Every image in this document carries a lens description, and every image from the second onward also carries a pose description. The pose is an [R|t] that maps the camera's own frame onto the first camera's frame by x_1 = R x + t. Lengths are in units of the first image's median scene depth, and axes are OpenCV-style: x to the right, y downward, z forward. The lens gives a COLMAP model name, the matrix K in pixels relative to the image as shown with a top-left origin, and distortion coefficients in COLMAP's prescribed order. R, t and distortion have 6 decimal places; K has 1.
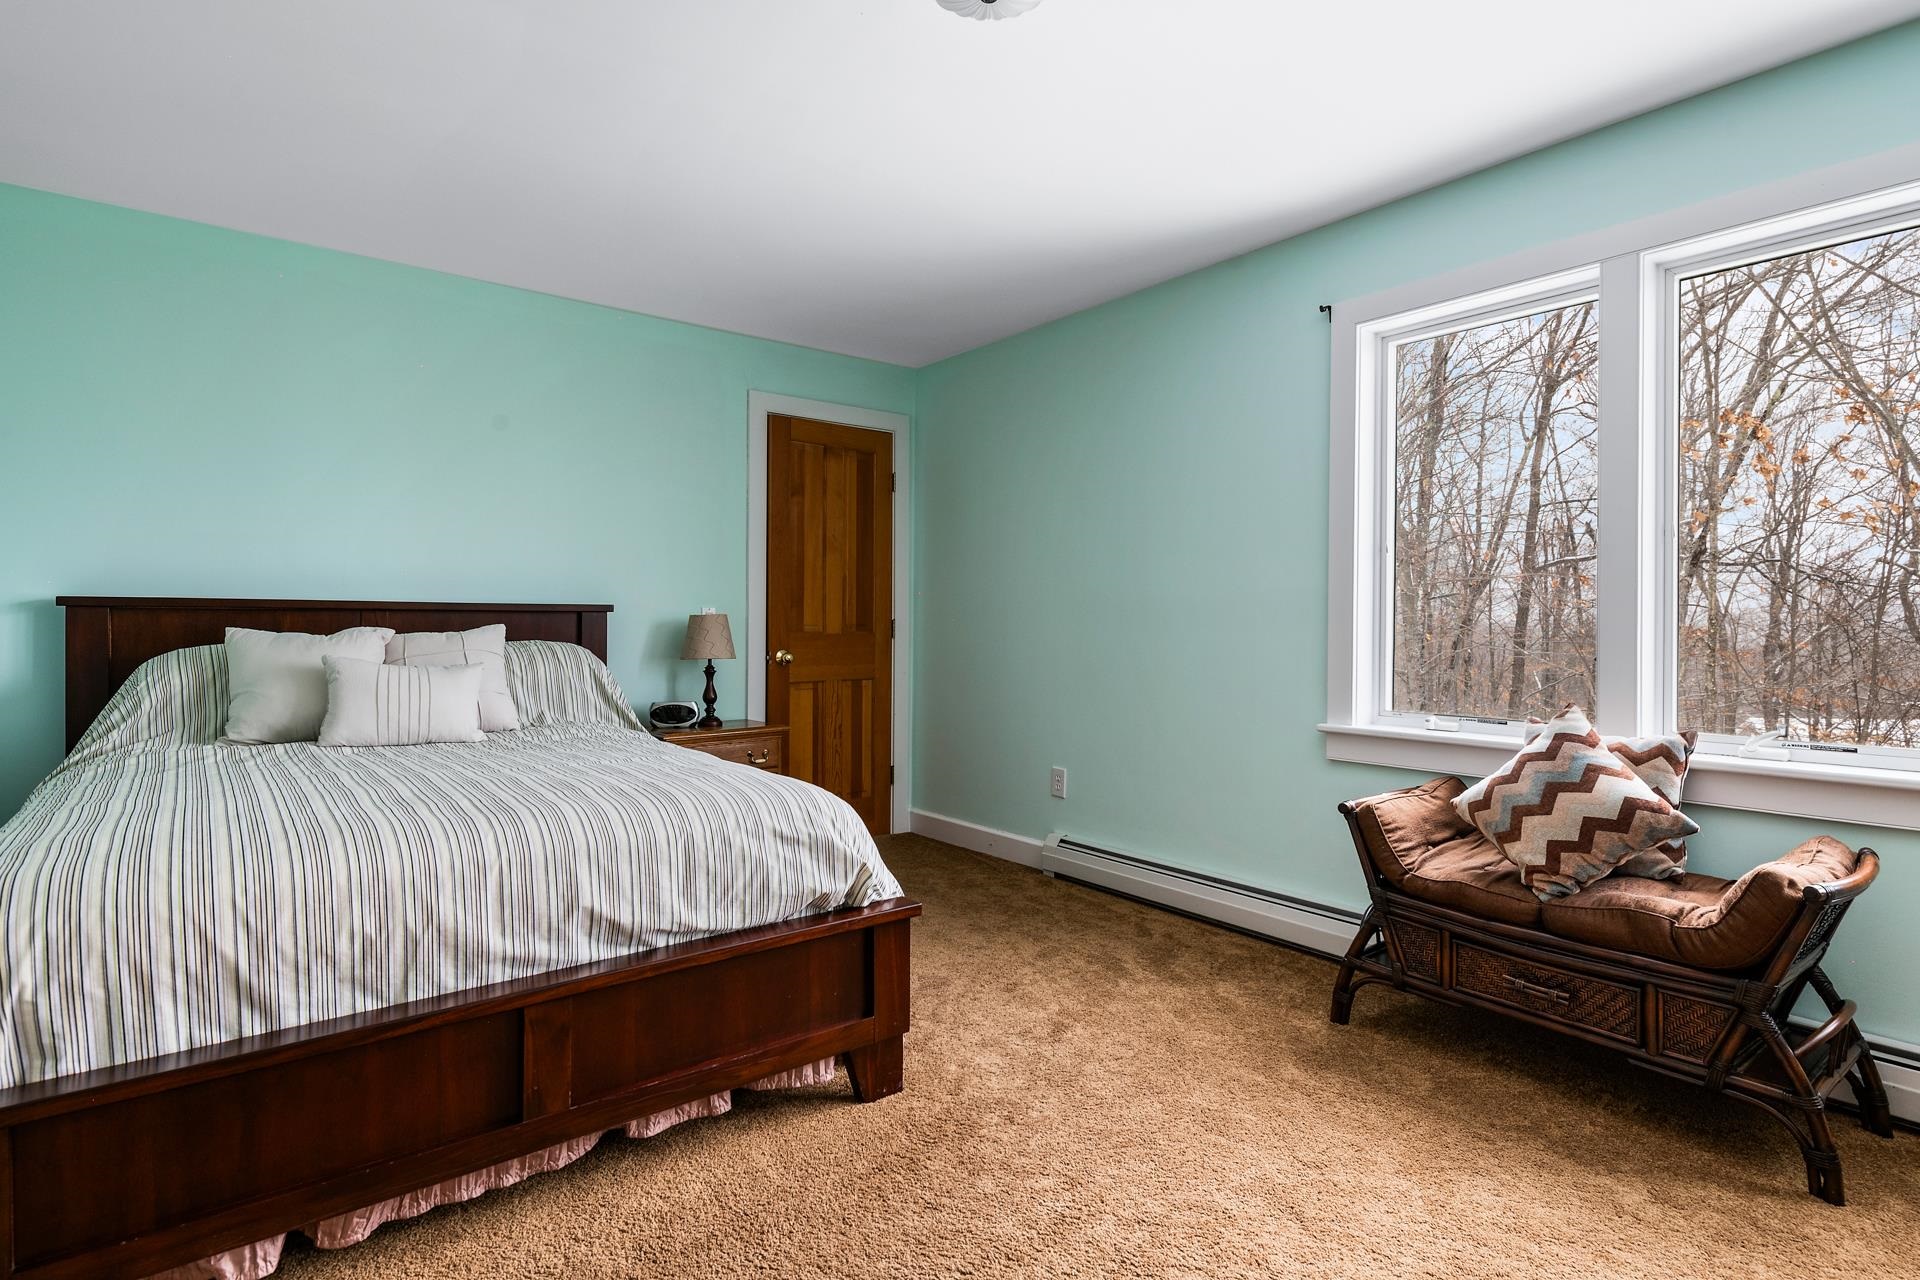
lens RADIAL K [[953.6, 0, 956.8], [0, 953.6, 609.3], [0, 0, 1]] dist [-0.000822, -0.000362]
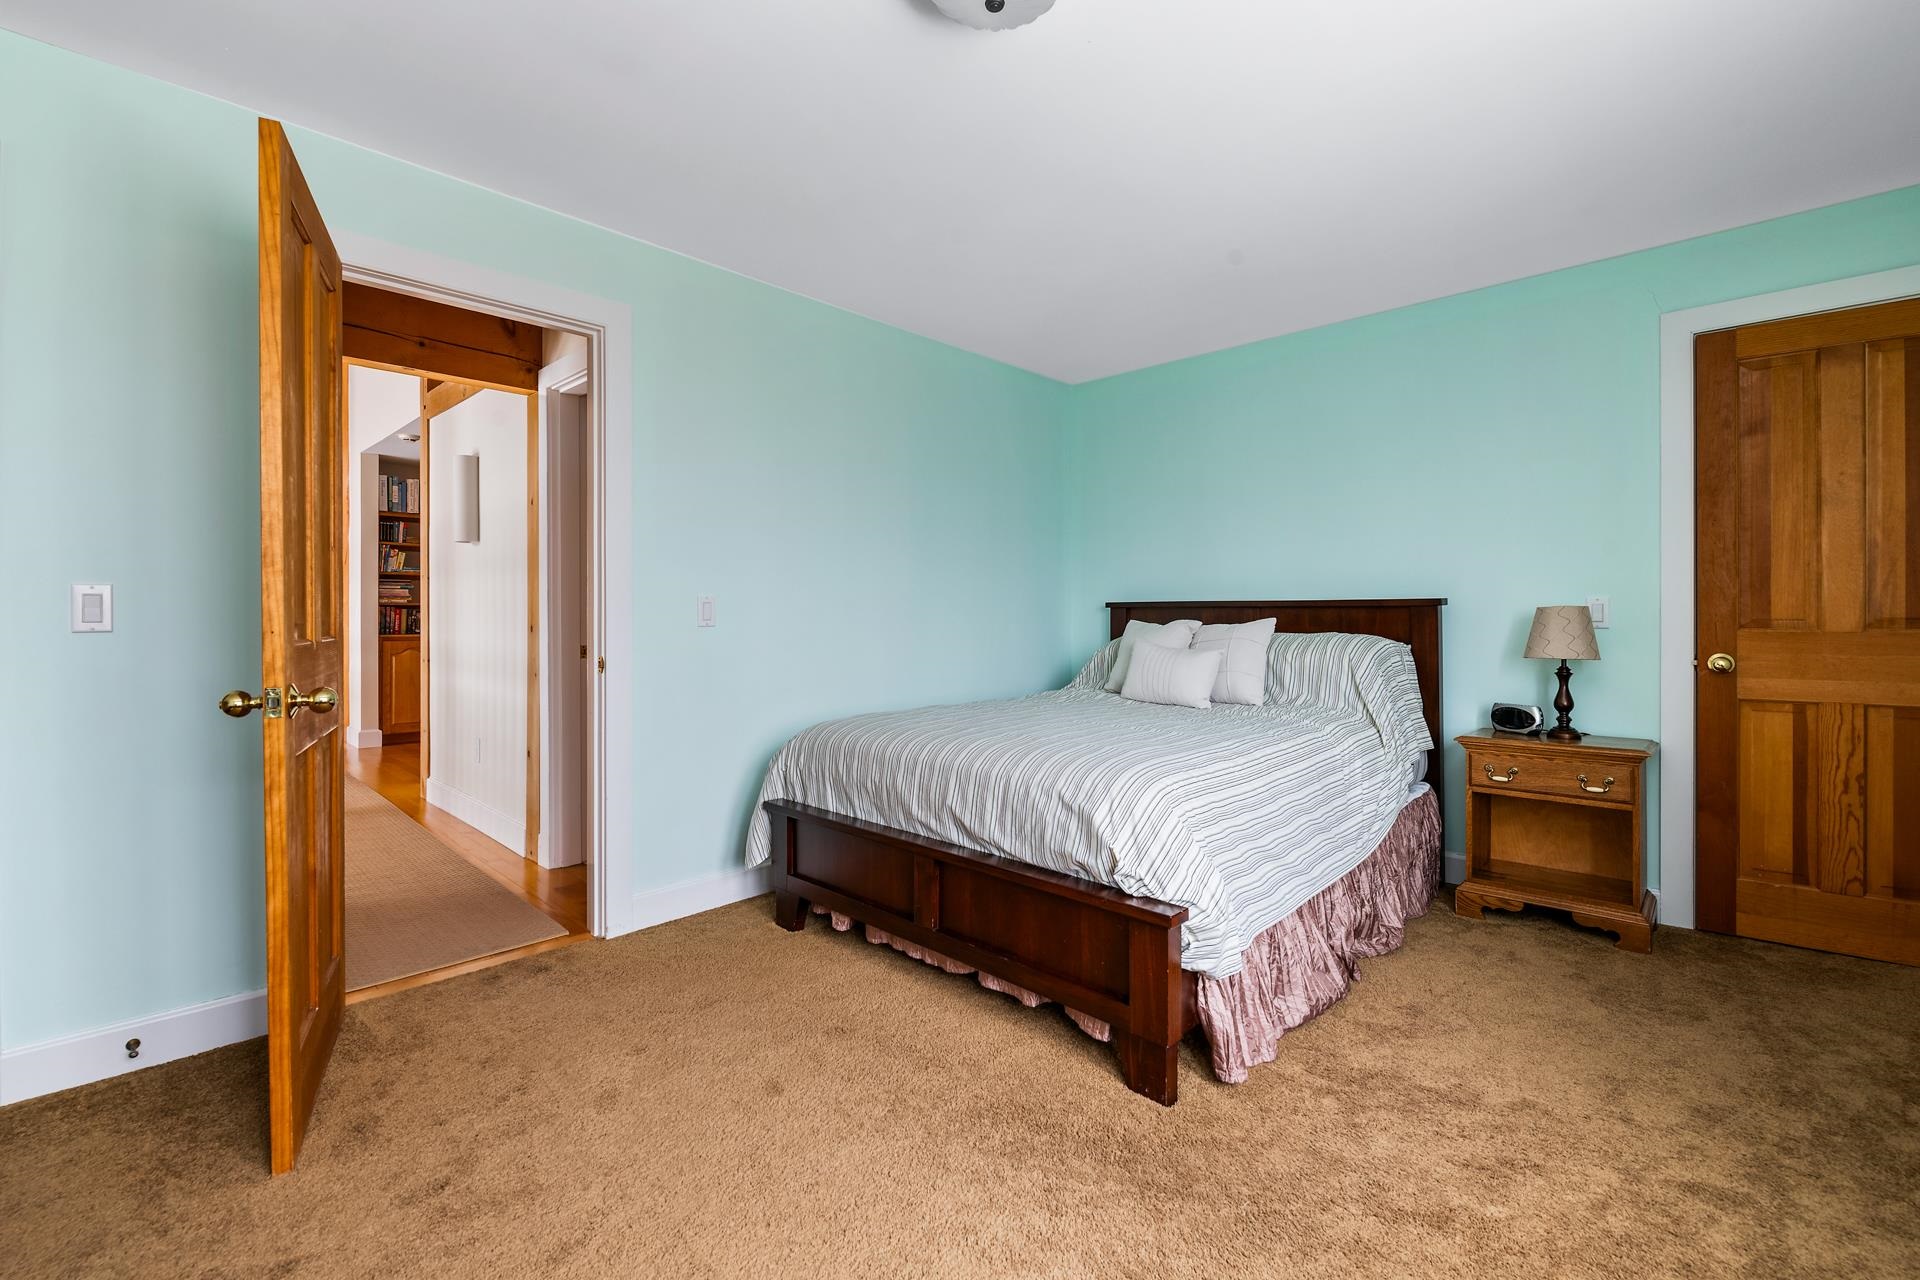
lens RADIAL K [[822.5, 0, 958.0], [0, 822.5, 617.8], [0, 0, 1]] dist [-0.001047, -0.000390]
pose [[0.134748, 0.000065, -0.990880, 0.782212], [0.014085, 0.999899, 0.001981, 0.013161], [0.990780, -0.014223, 0.134734, 0.739568]]
